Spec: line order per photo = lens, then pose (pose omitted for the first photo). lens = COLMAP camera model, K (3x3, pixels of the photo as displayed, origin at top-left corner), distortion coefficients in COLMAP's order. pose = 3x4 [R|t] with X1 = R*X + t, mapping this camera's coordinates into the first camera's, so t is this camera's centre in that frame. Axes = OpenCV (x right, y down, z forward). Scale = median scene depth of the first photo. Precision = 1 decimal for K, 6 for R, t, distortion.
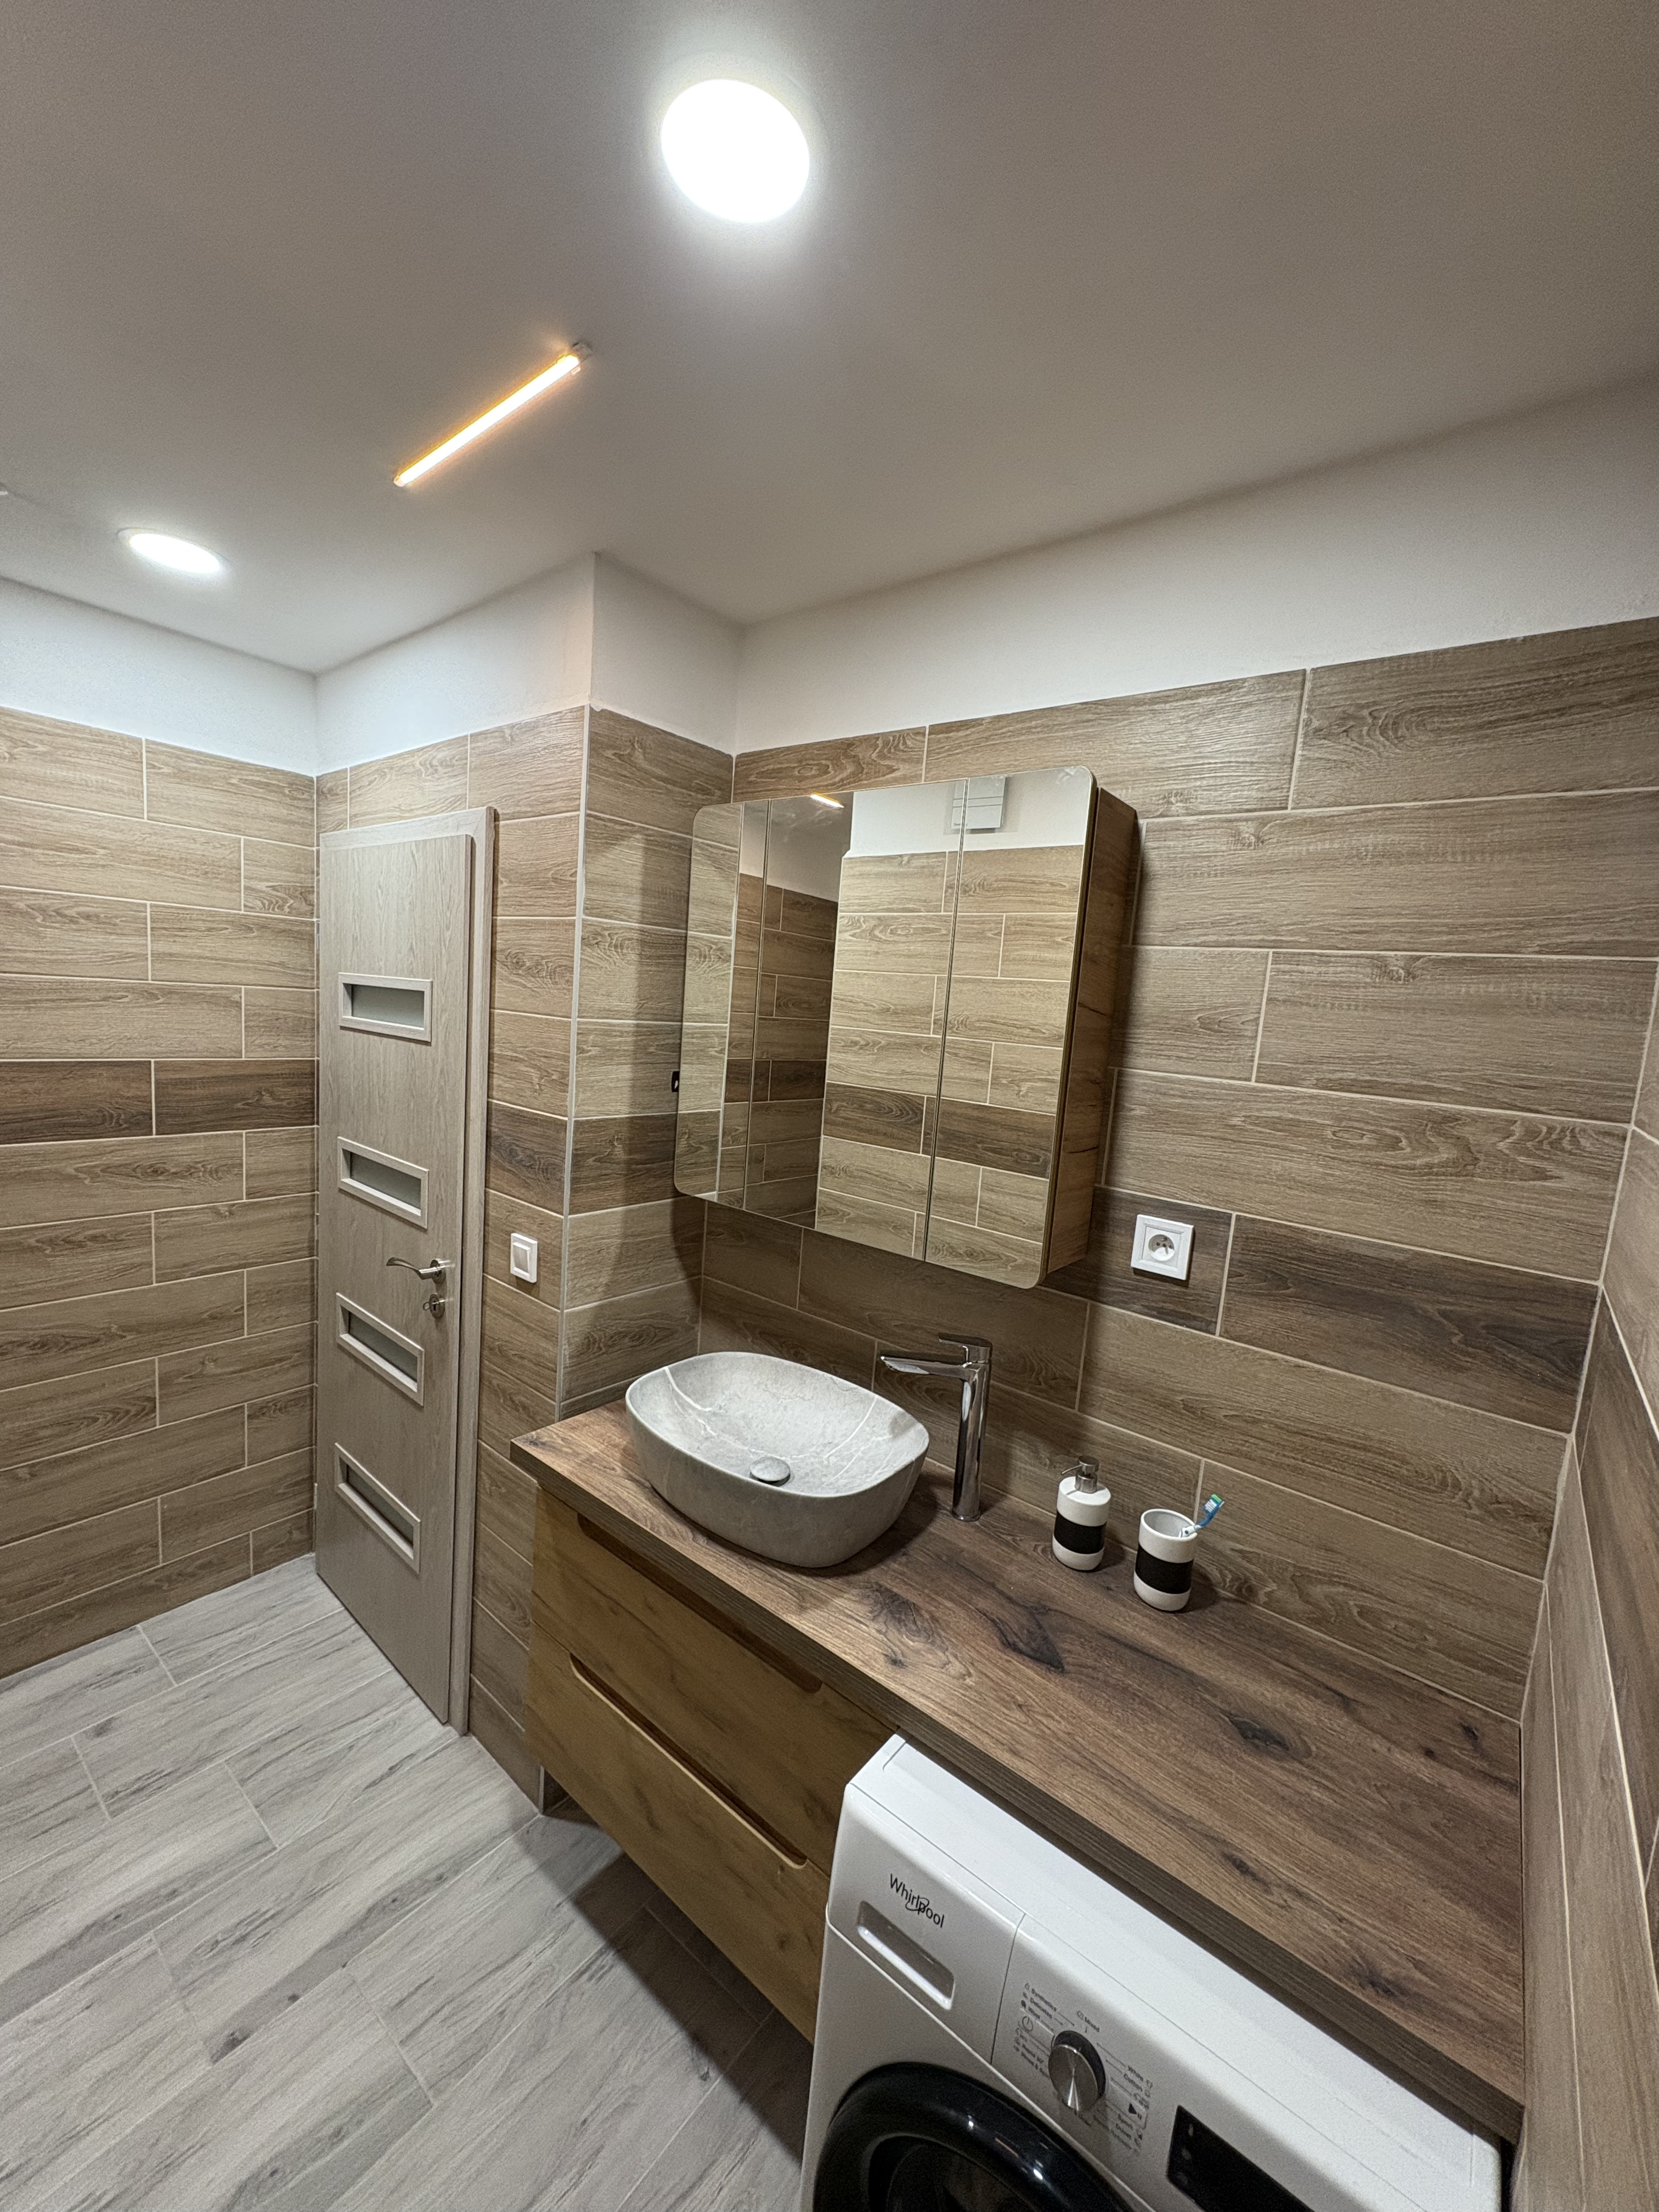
lens RADIAL K [[878.7, 0, 823.6], [0, 878.7, 1103.3], [0, 0, 1]] dist [0.003373, -0.000104]
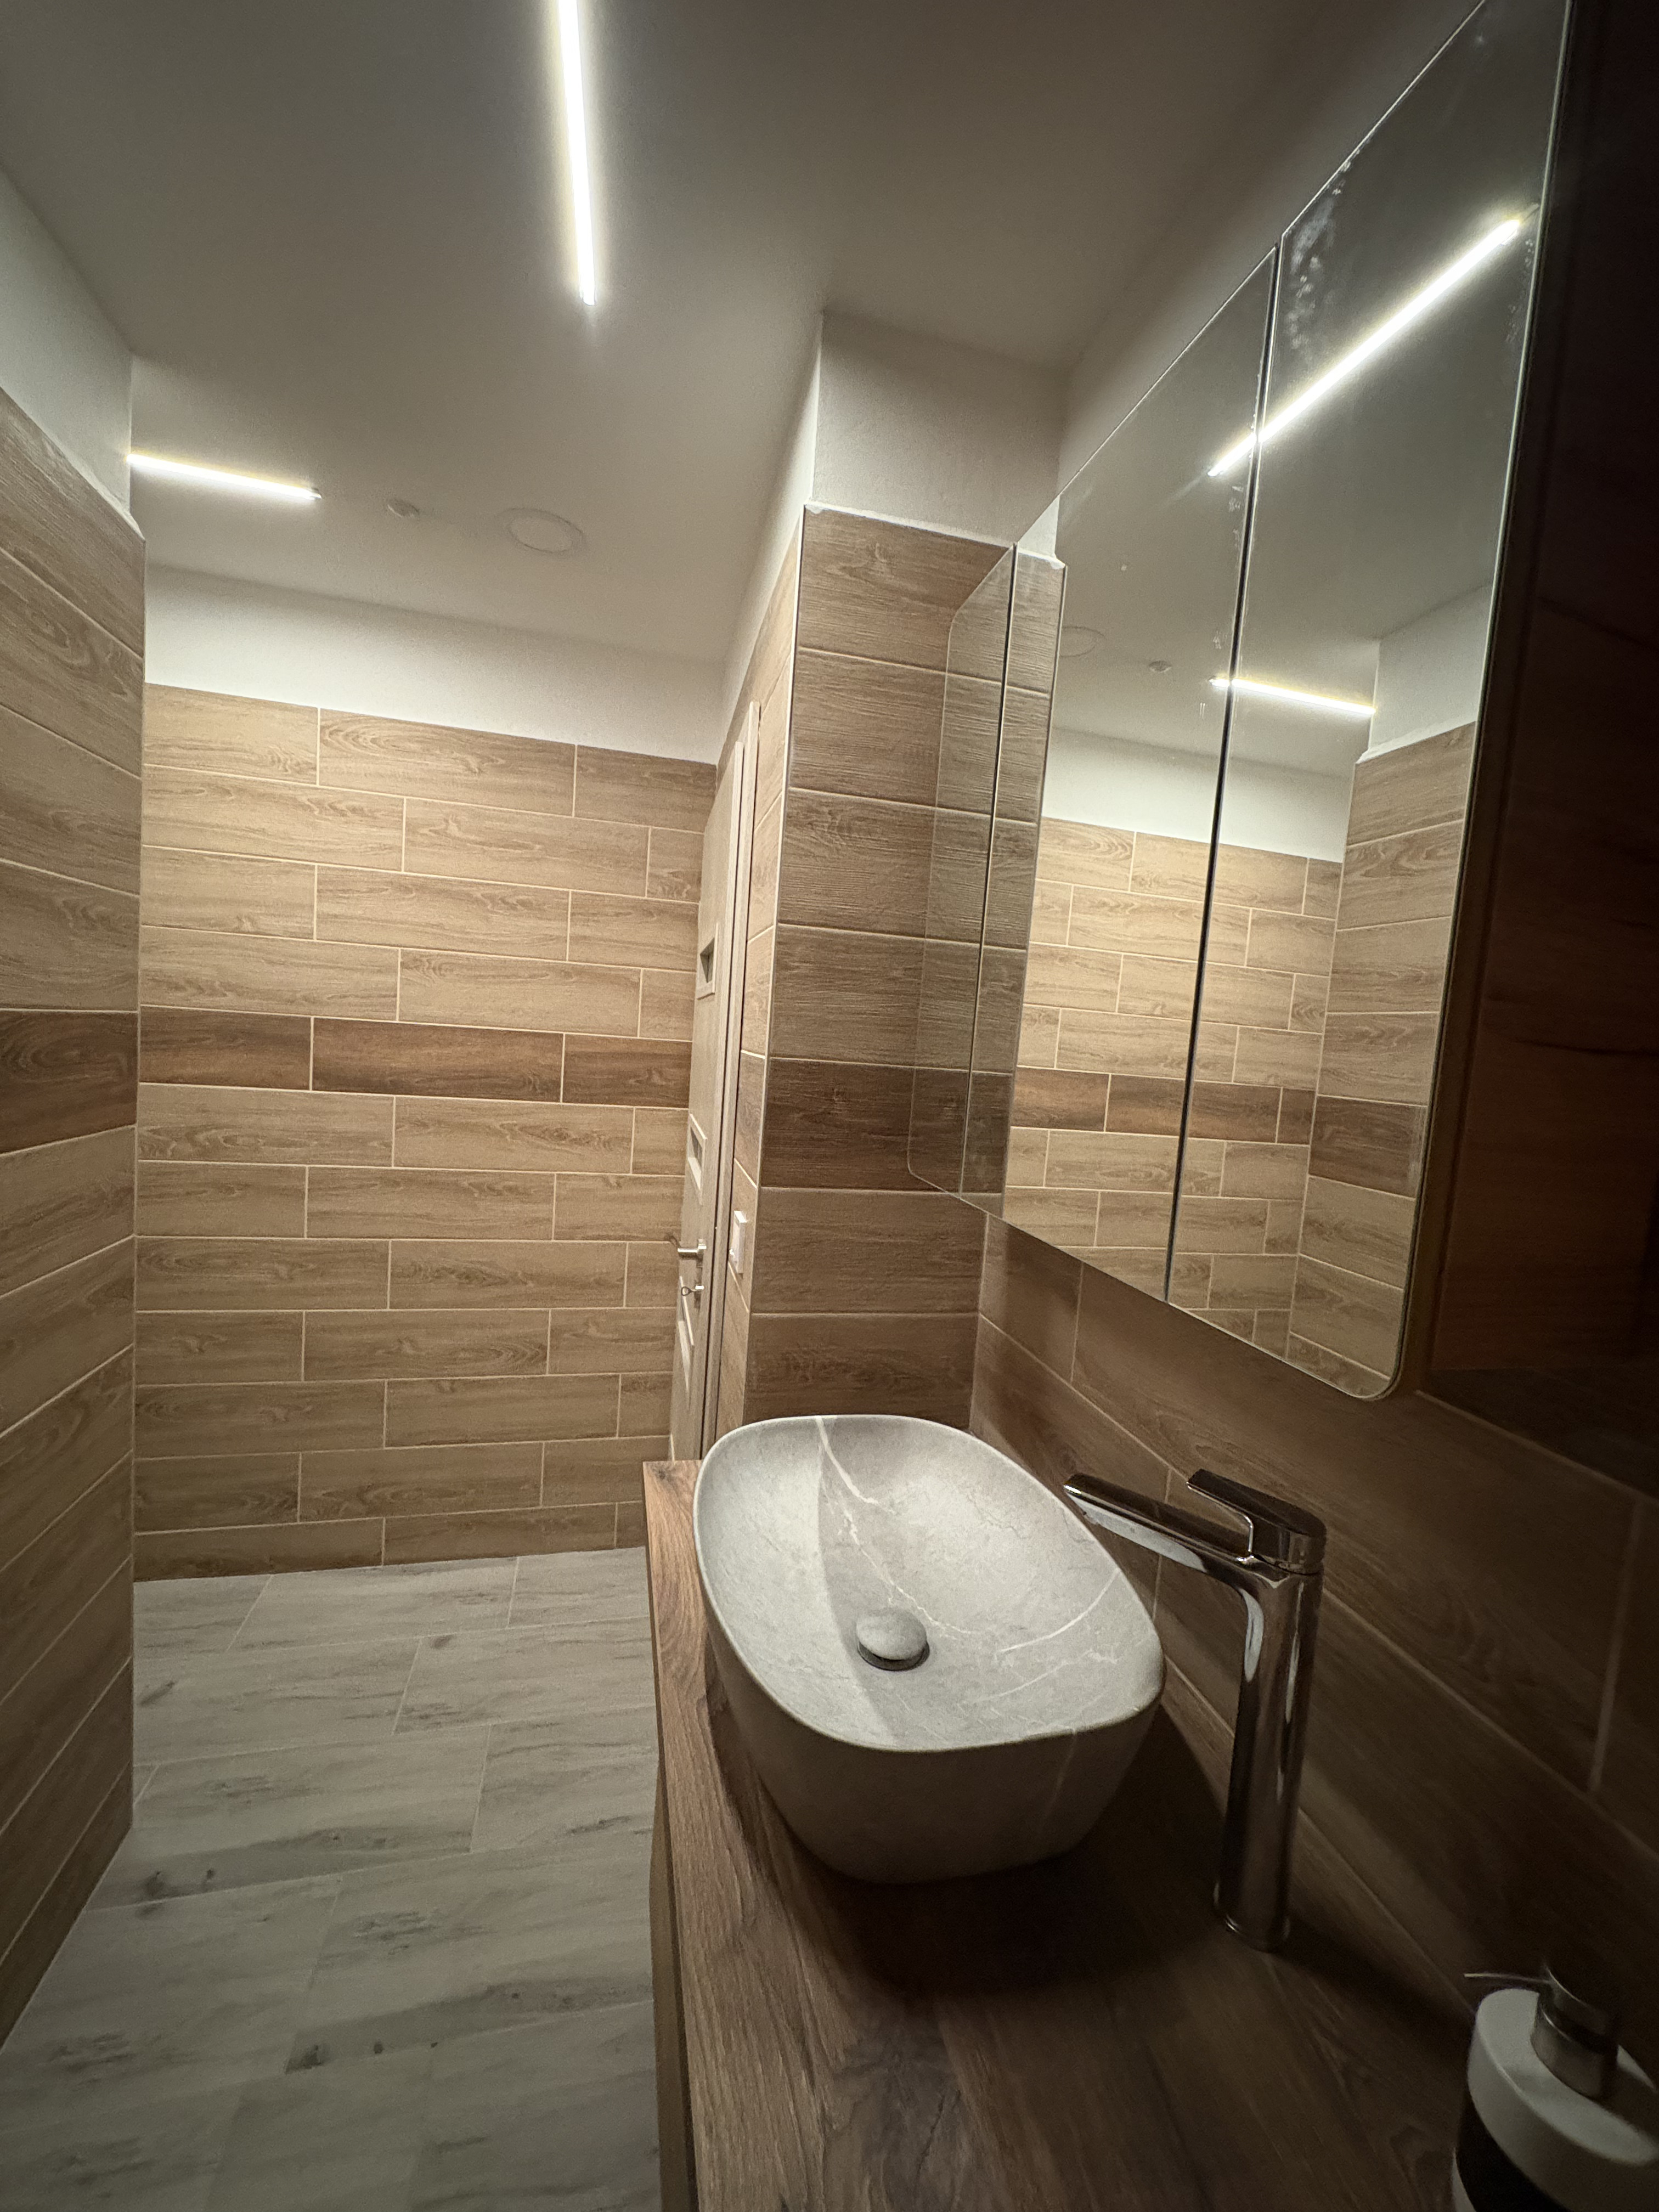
lens RADIAL K [[878.7, 0, 830.0], [0, 878.7, 1104.8], [0, 0, 1]] dist [0.003373, -0.000104]
pose [[0.795139, 0.029608, -0.605703, 0.167435], [-0.081801, 0.994916, -0.058750, 0.076883], [0.600884, 0.096262, 0.793519, 0.337541]]
